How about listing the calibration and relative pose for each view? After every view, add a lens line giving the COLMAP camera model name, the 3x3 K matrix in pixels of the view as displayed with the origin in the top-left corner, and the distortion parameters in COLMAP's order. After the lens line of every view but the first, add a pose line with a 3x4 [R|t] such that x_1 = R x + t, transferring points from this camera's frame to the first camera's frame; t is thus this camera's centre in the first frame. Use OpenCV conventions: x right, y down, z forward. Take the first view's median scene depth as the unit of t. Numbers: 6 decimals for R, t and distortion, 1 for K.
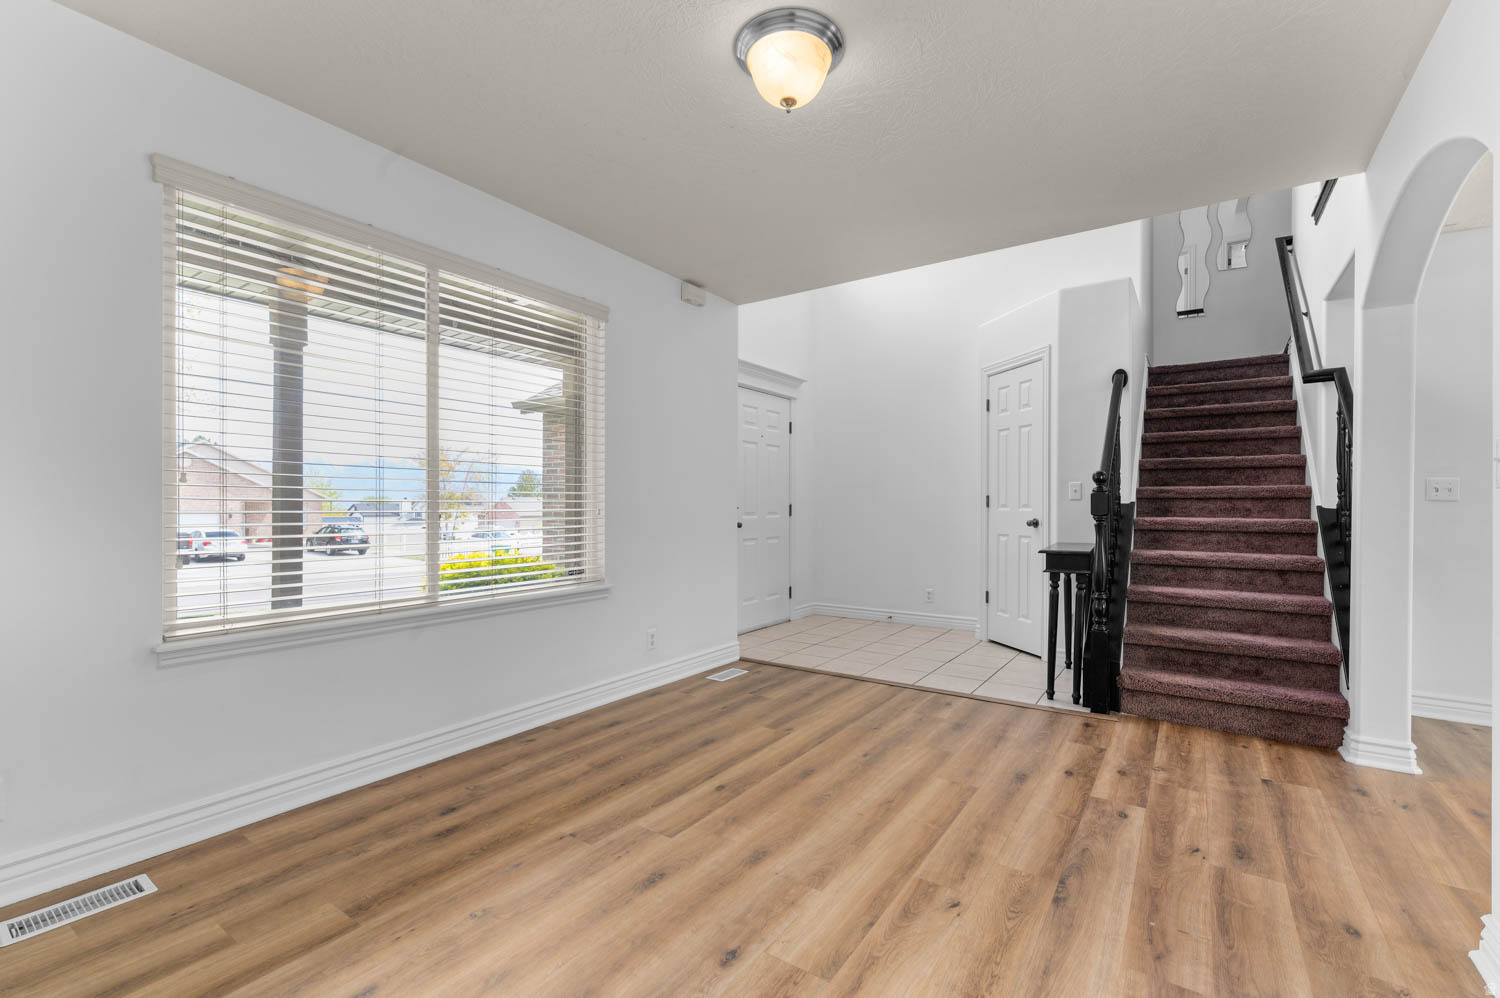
lens RADIAL K [[643.4, 0, 750.8], [0, 643.4, 513.4], [0, 0, 1]] dist [0.001267, 0.000164]
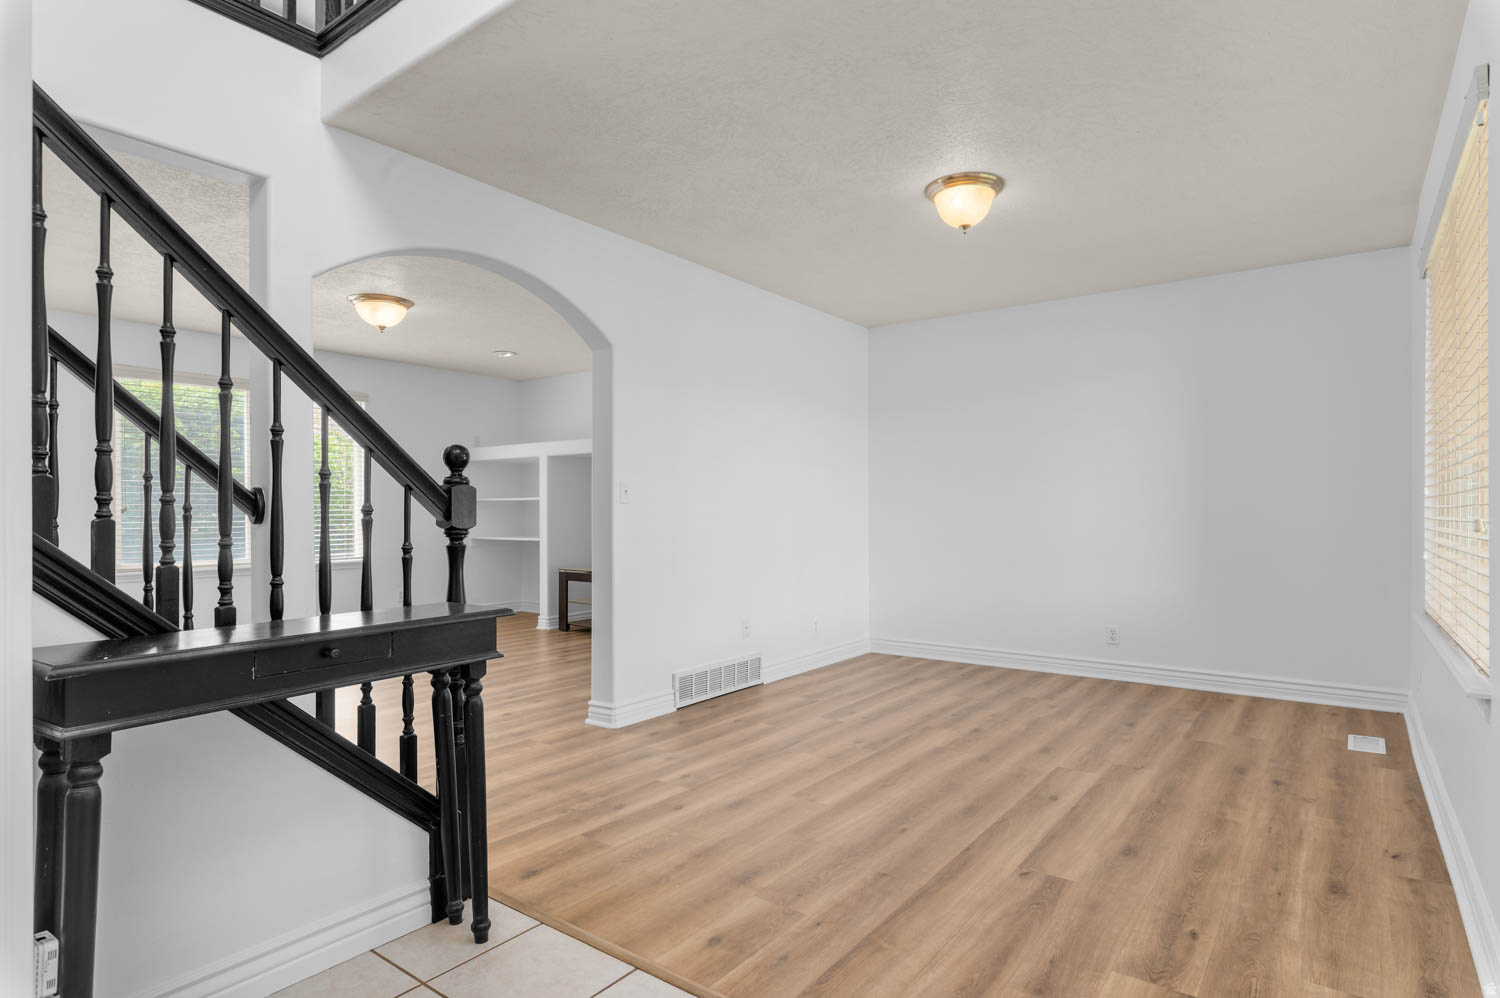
lens RADIAL K [[815.1, 0, 750.3], [0, 815.1, 503.8], [0, 0, 1]] dist [-0.000422, 0.000387]
pose [[-0.999341, -0.001598, 0.036272, 0.292528], [-0.001540, 0.999997, 0.001624, -0.020493], [-0.036274, 0.001567, -0.999341, 1.776014]]
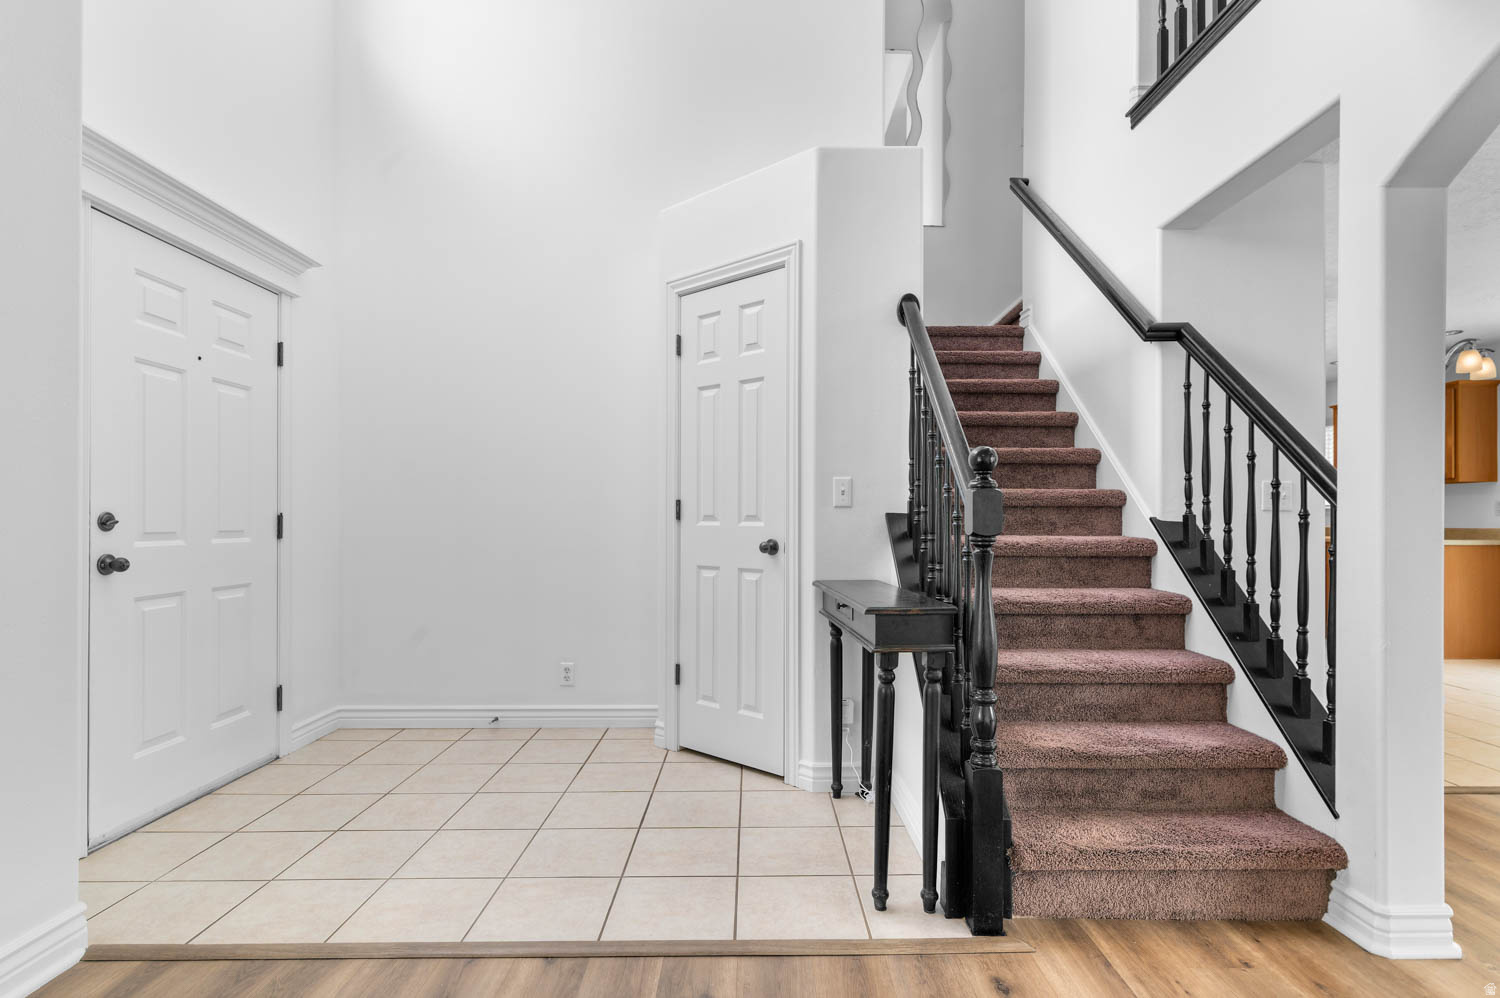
lens RADIAL K [[724.0, 0, 758.4], [0, 724.0, 515.2], [0, 0, 1]] dist [0.001348, 0.000239]
pose [[0.814467, 0.002813, 0.580204, 0.070363], [0.006111, 0.999891, -0.013425, -0.006975], [-0.580178, 0.014480, 0.814361, 0.642170]]
